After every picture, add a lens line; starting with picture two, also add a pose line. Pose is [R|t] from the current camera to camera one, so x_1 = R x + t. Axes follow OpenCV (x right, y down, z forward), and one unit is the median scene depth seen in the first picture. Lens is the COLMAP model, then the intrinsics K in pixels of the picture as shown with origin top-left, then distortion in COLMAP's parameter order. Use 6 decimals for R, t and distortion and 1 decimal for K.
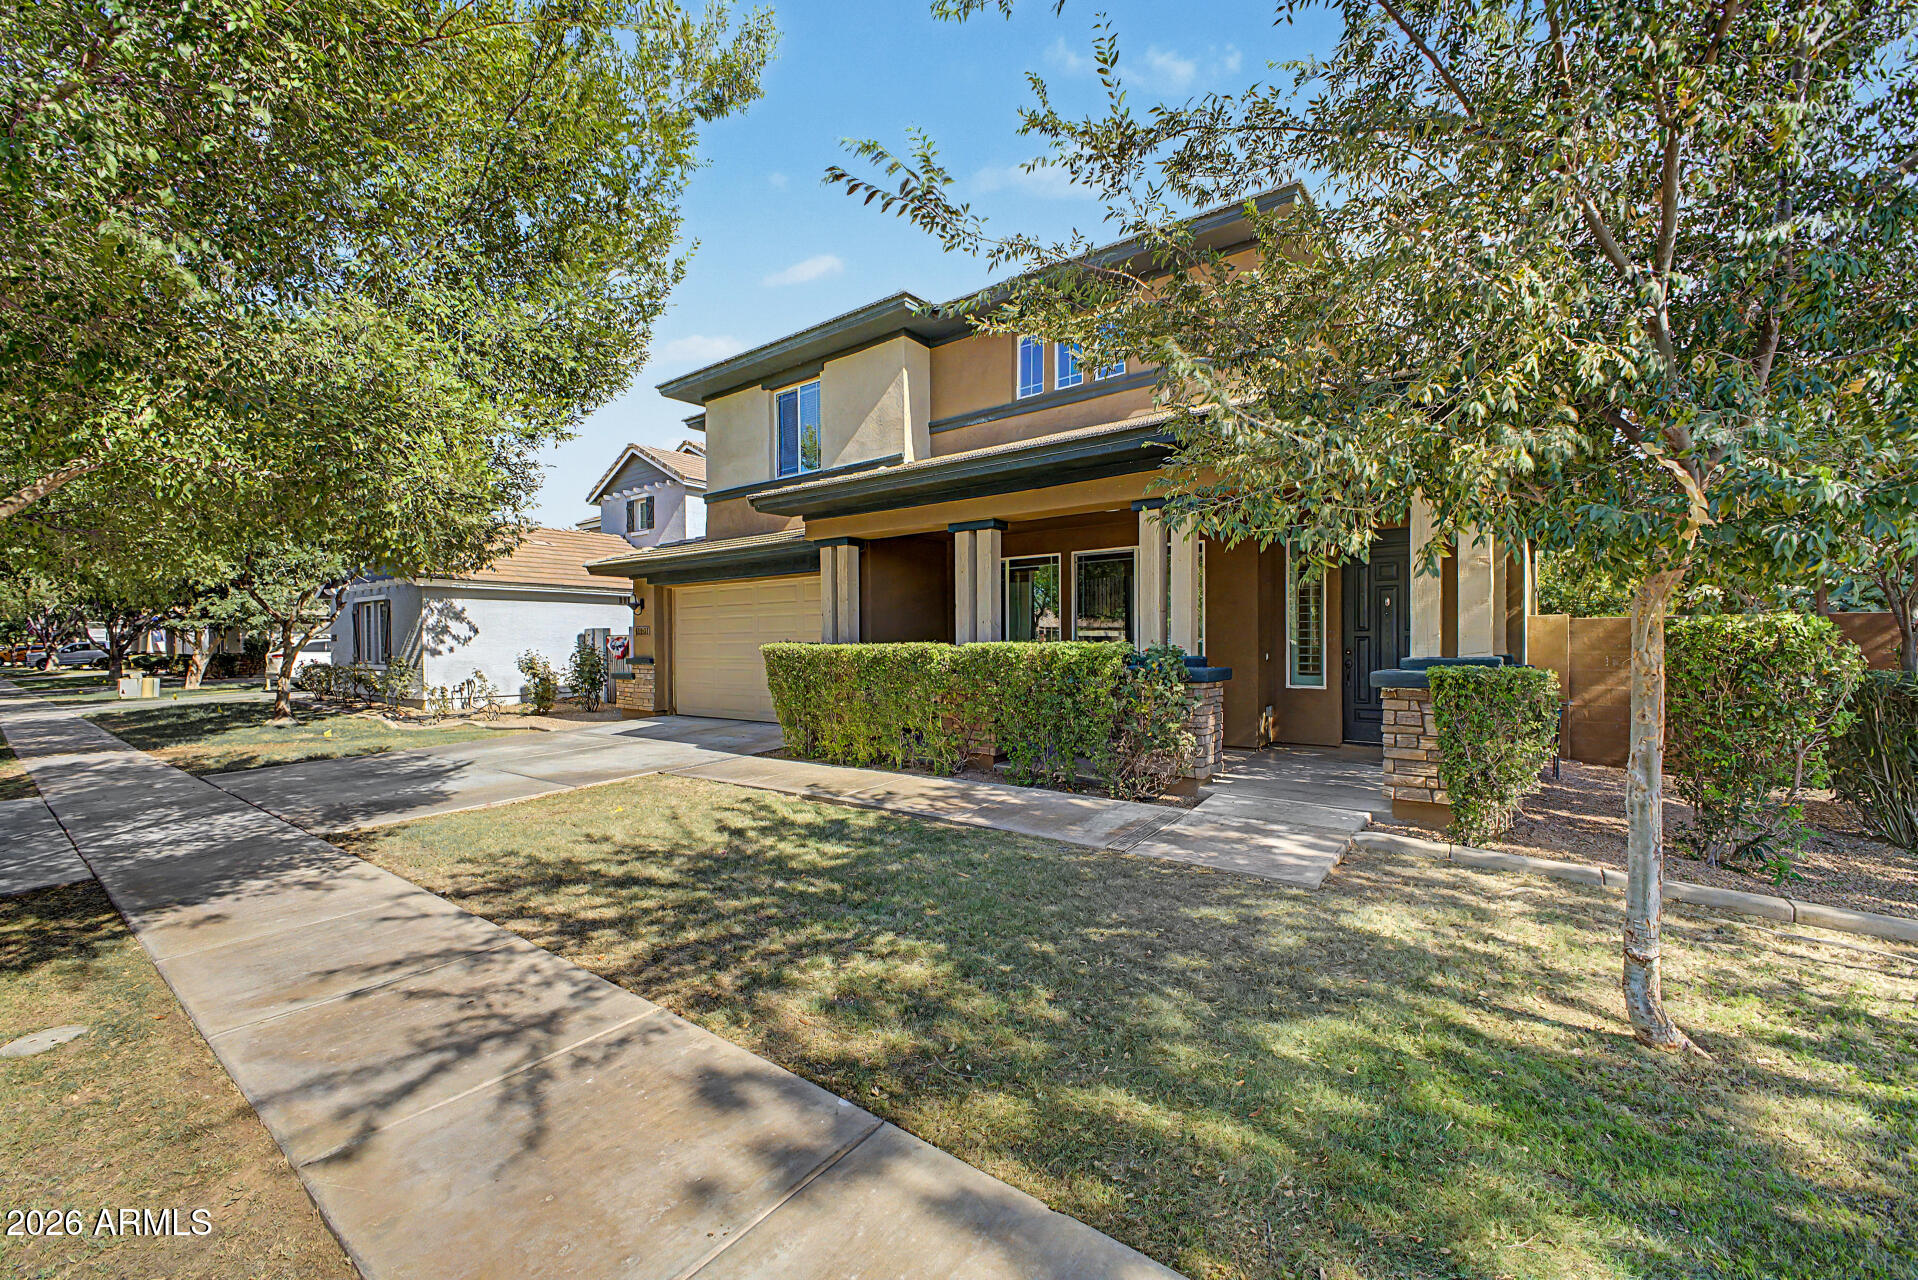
lens RADIAL K [[746.6, 0, 962.6], [0, 746.6, 642.9], [0, 0, 1]] dist [0.017932, 0.000150]
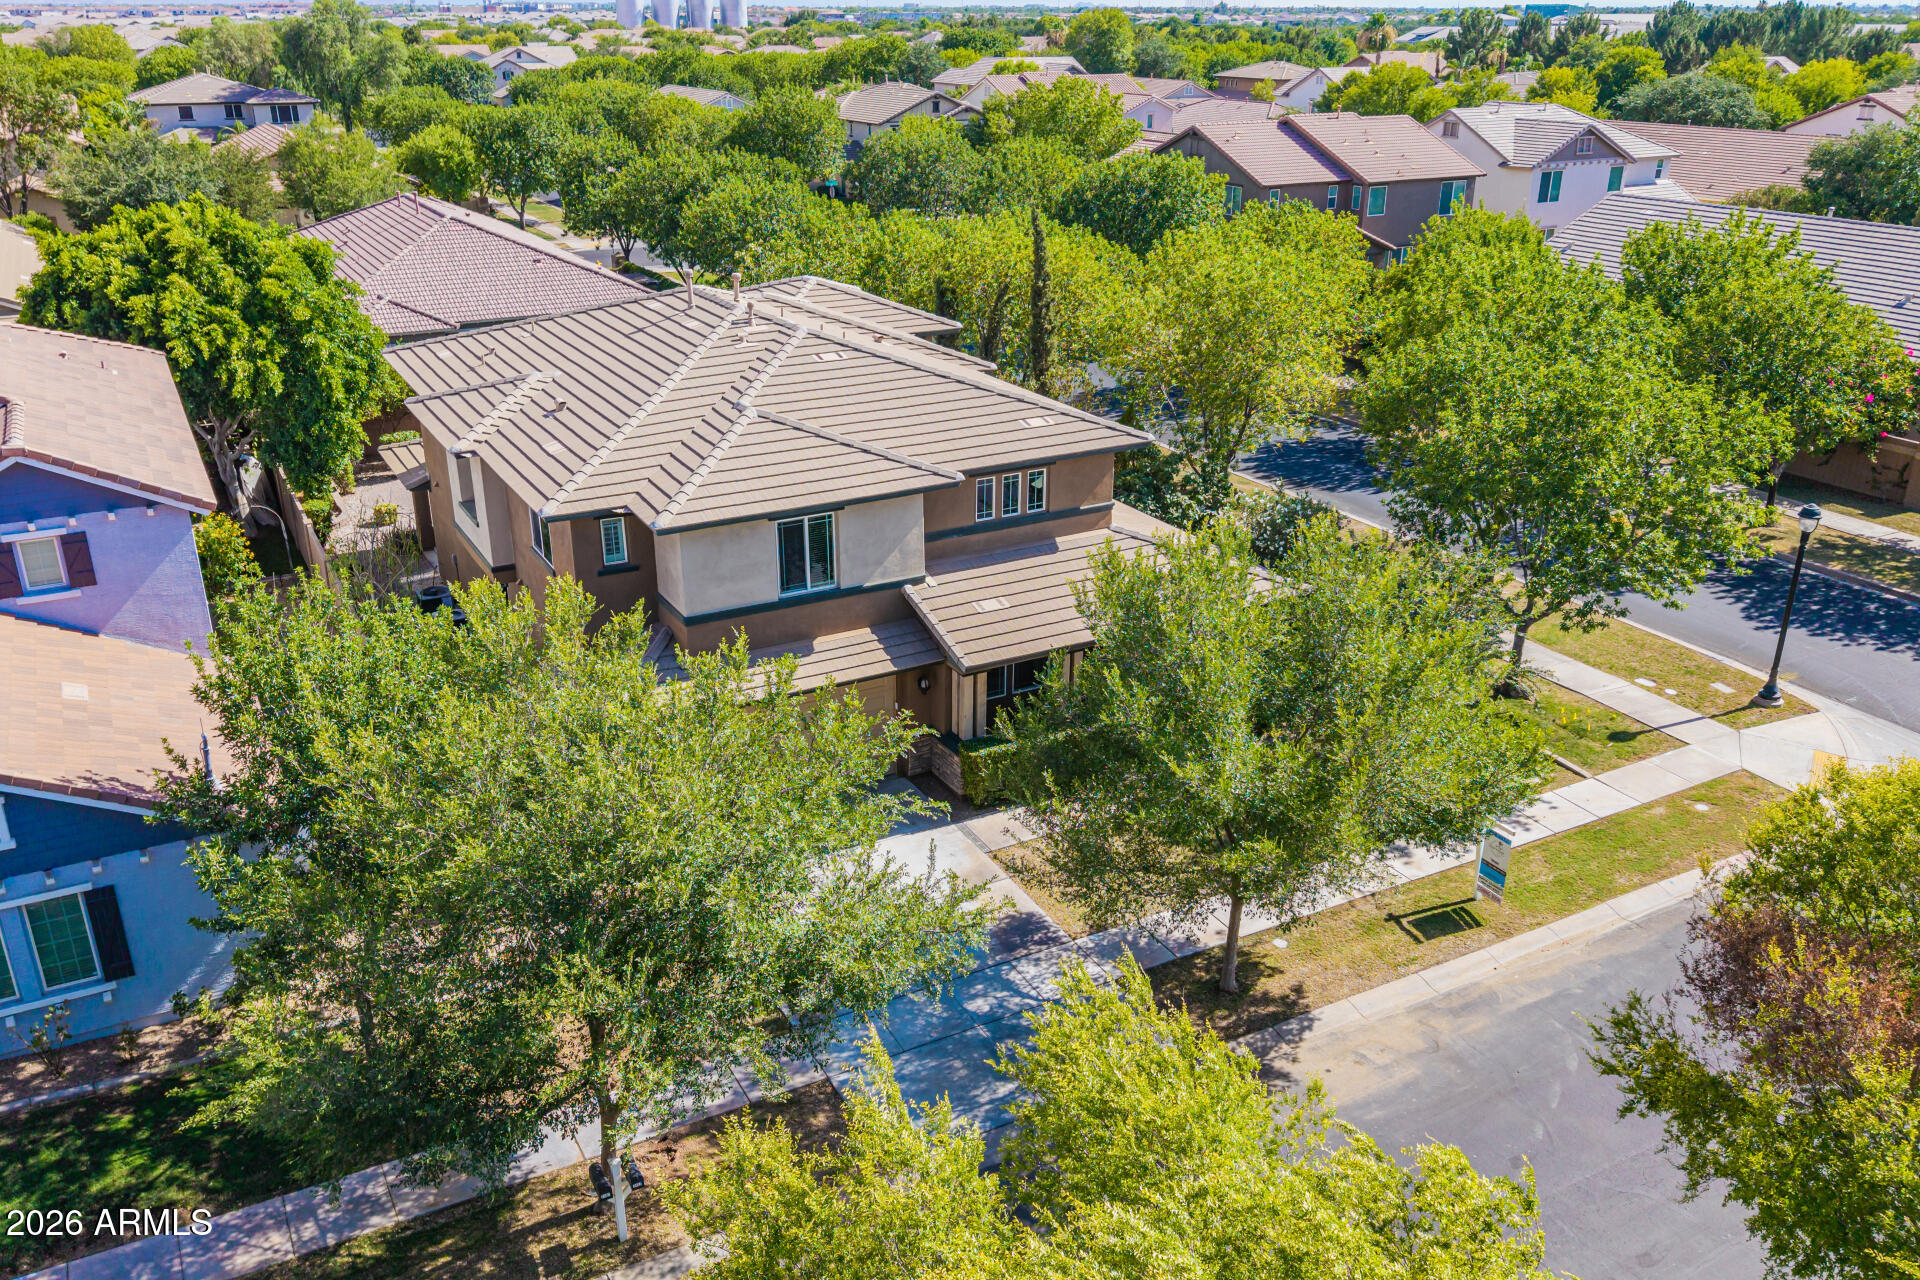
lens RADIAL K [[1535.2, 0, 952.6], [0, 1535.2, 656.5], [0, 0, 1]] dist [0.041357, -0.054078]
pose [[0.424063, -0.351152, 0.834783, -1.160677], [0.000795, 0.921912, 0.387399, -0.570127], [-0.905632, -0.163618, 0.391228, -0.053838]]
